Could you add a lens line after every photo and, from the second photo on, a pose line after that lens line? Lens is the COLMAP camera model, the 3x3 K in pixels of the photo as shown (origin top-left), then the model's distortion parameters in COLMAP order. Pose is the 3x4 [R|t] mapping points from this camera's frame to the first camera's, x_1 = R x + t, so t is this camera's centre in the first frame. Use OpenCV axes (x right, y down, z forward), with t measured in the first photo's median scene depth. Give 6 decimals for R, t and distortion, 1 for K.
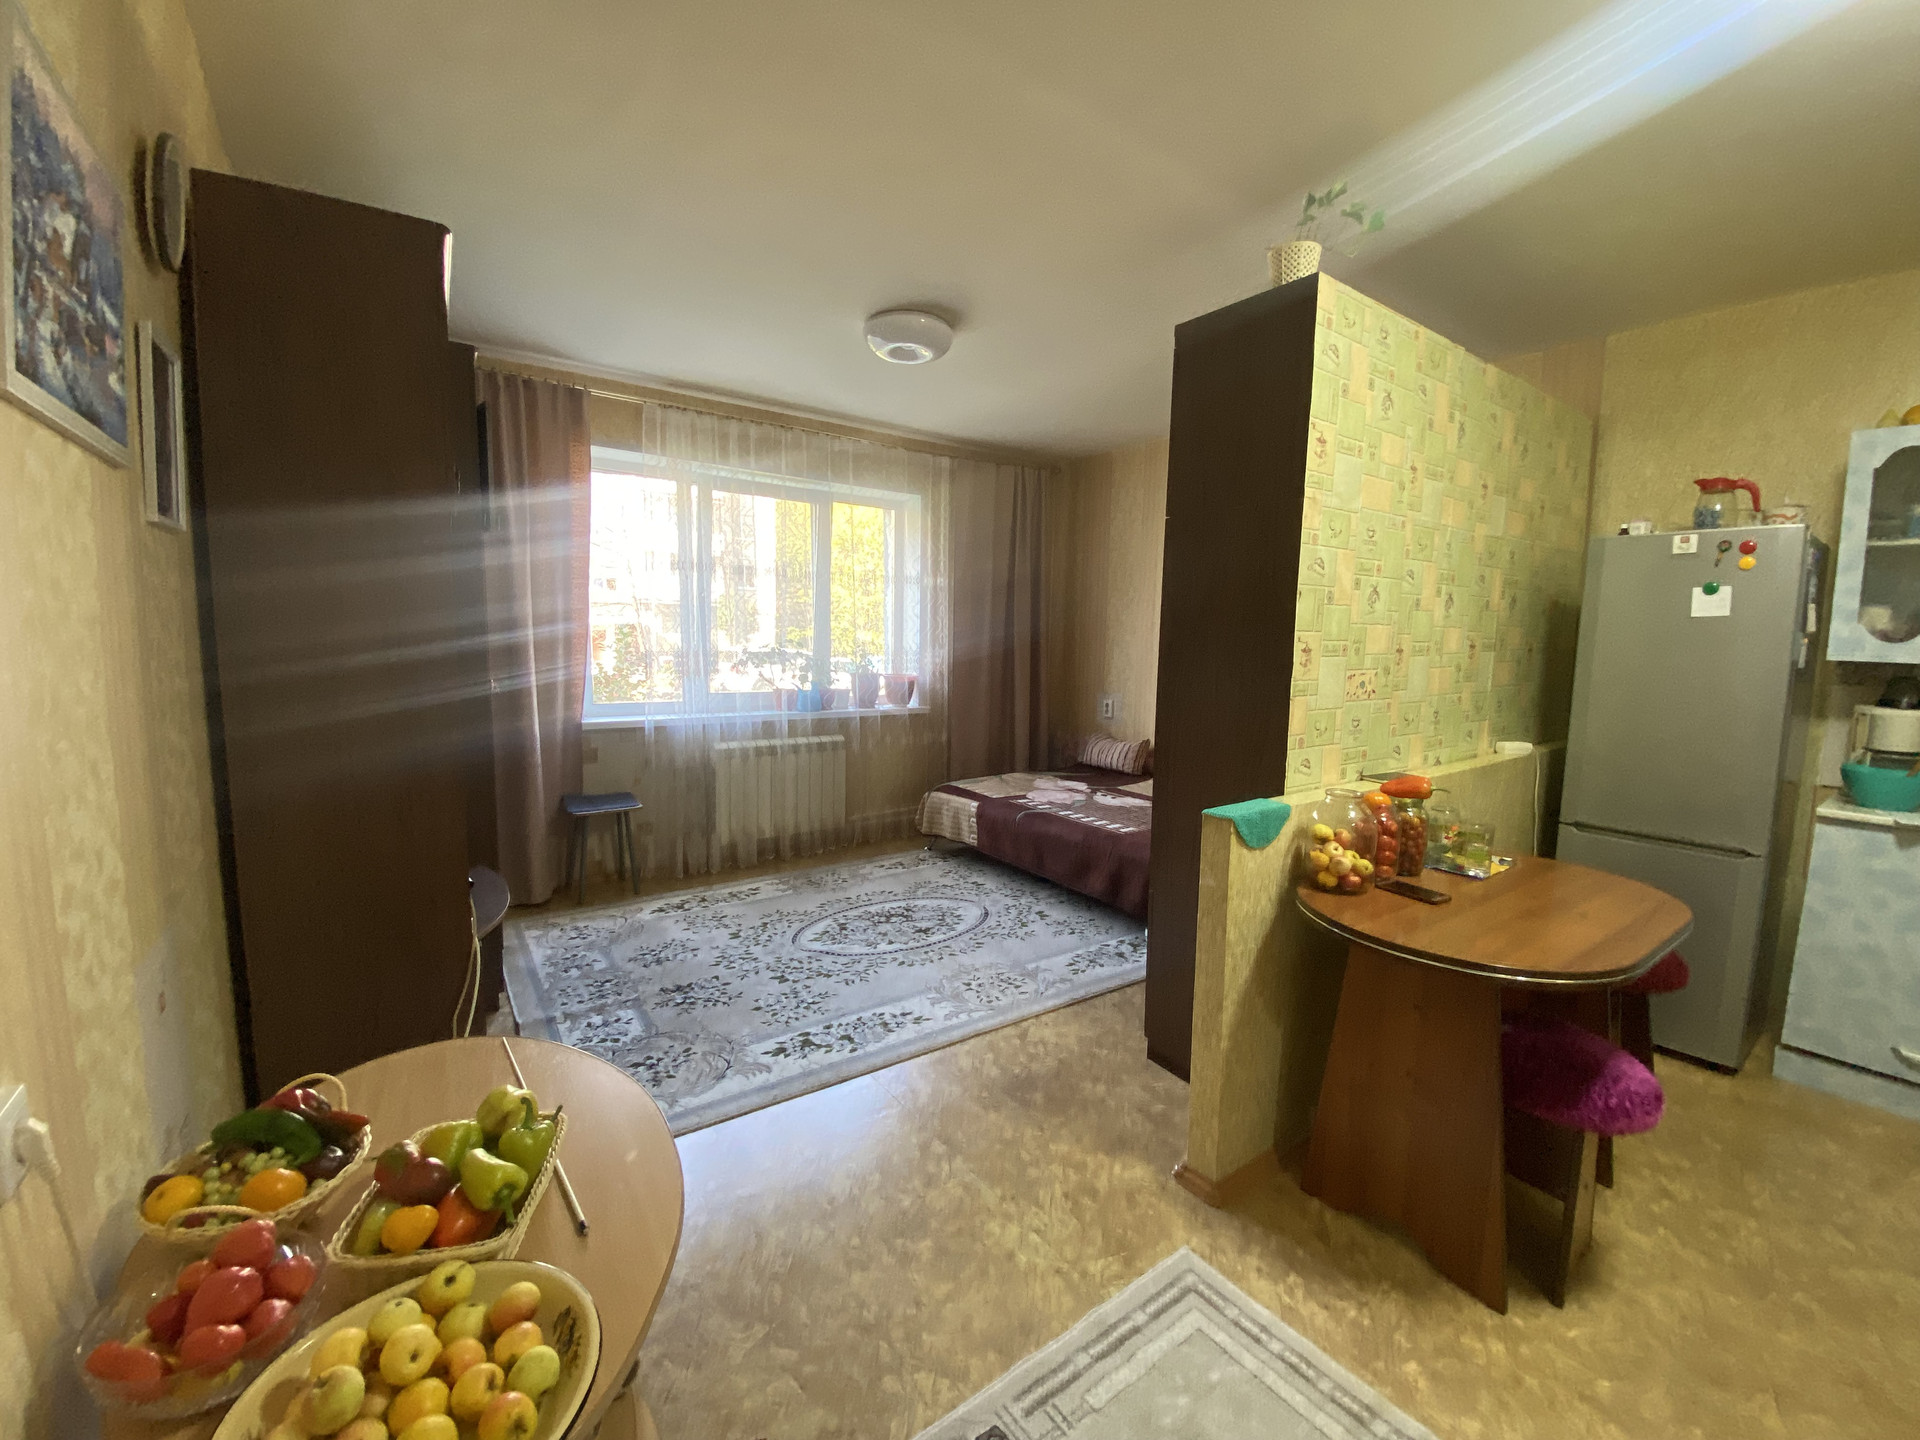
lens RADIAL K [[770.6, 0, 962.0], [0, 770.6, 717.3], [0, 0, 1]] dist [0.015358, -0.017392]
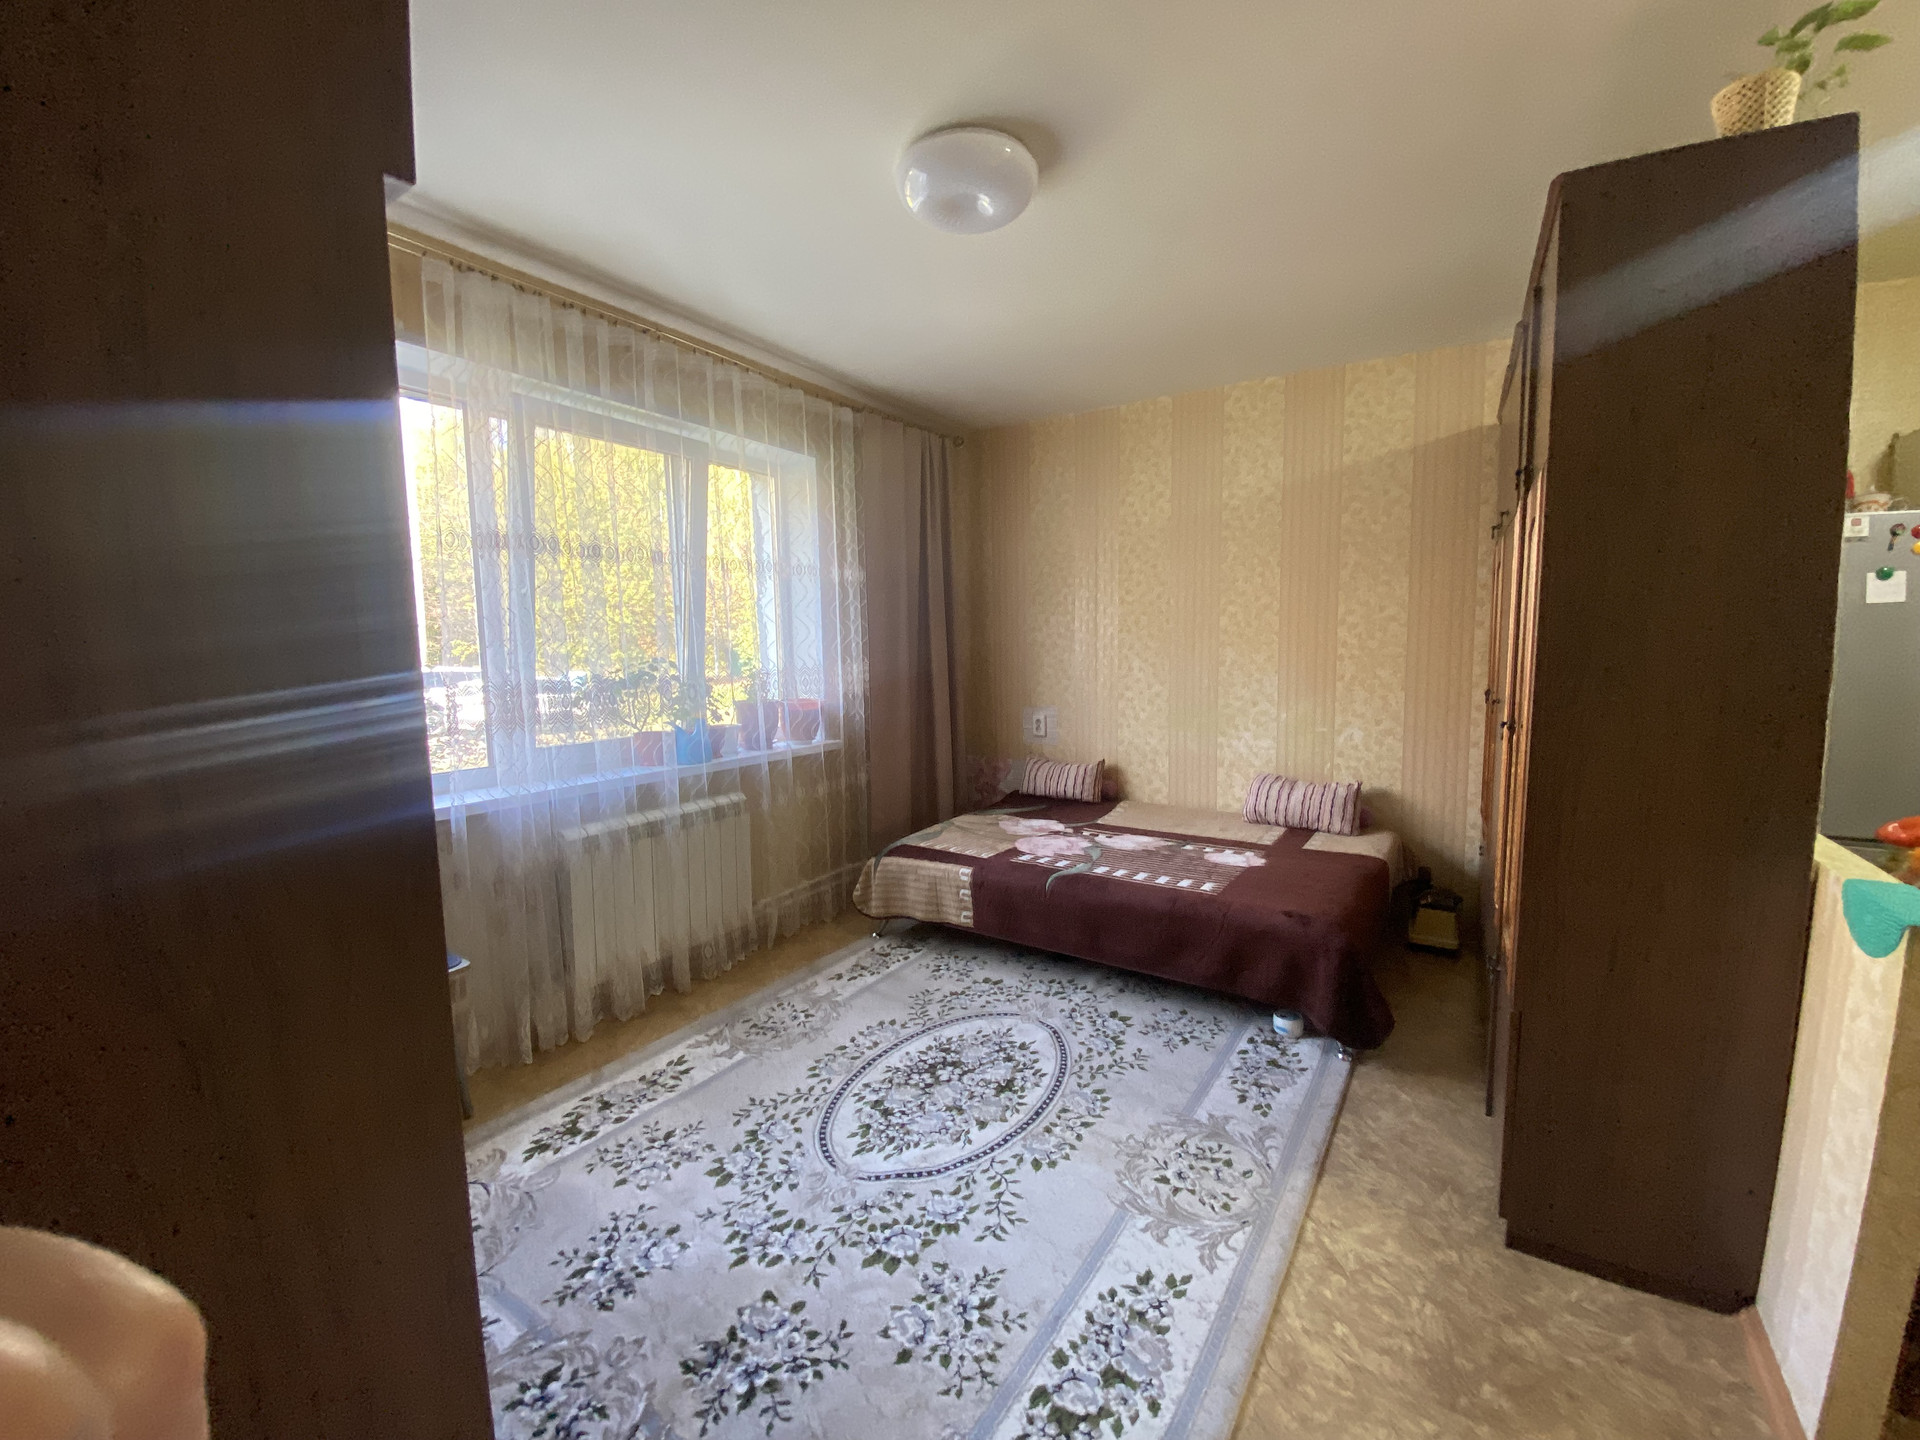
lens RADIAL K [[770.6, 0, 962.4], [0, 770.6, 716.3], [0, 0, 1]] dist [0.015358, -0.017392]
pose [[0.927860, -0.064125, 0.367374, -0.387117], [0.067174, 0.997731, 0.004495, -0.062484], [-0.366829, 0.020507, 0.930062, 0.473087]]
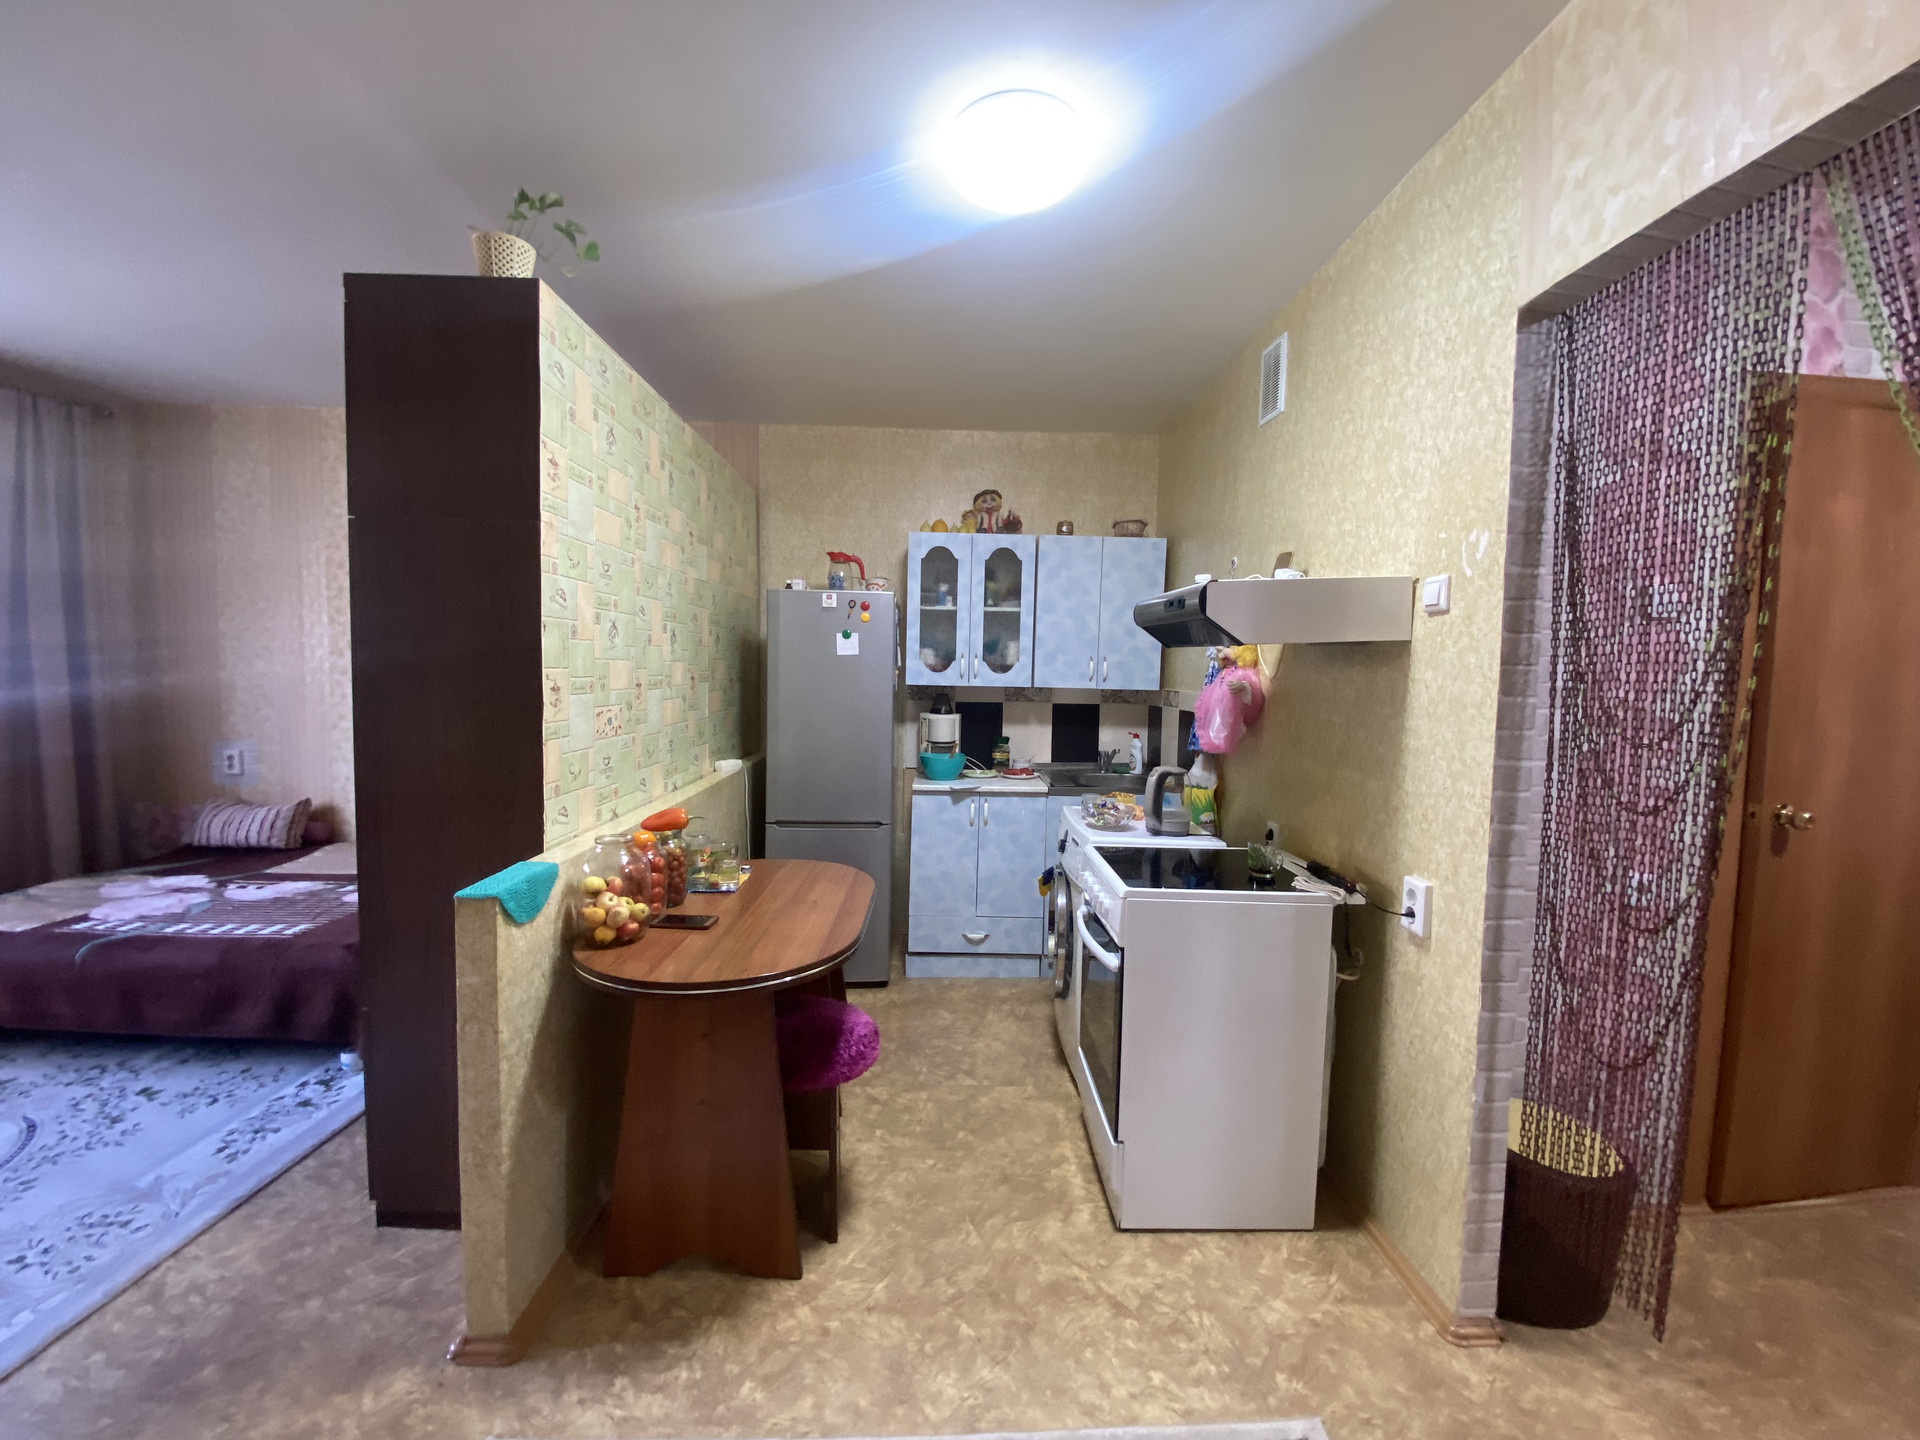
lens RADIAL K [[770.6, 0, 962.3], [0, 770.6, 719.0], [0, 0, 1]] dist [0.015358, -0.017392]
pose [[0.565543, -0.055518, 0.822848, -0.025916], [0.077888, 0.996868, 0.013727, -0.019441], [-0.821033, 0.056327, 0.568095, 0.065324]]
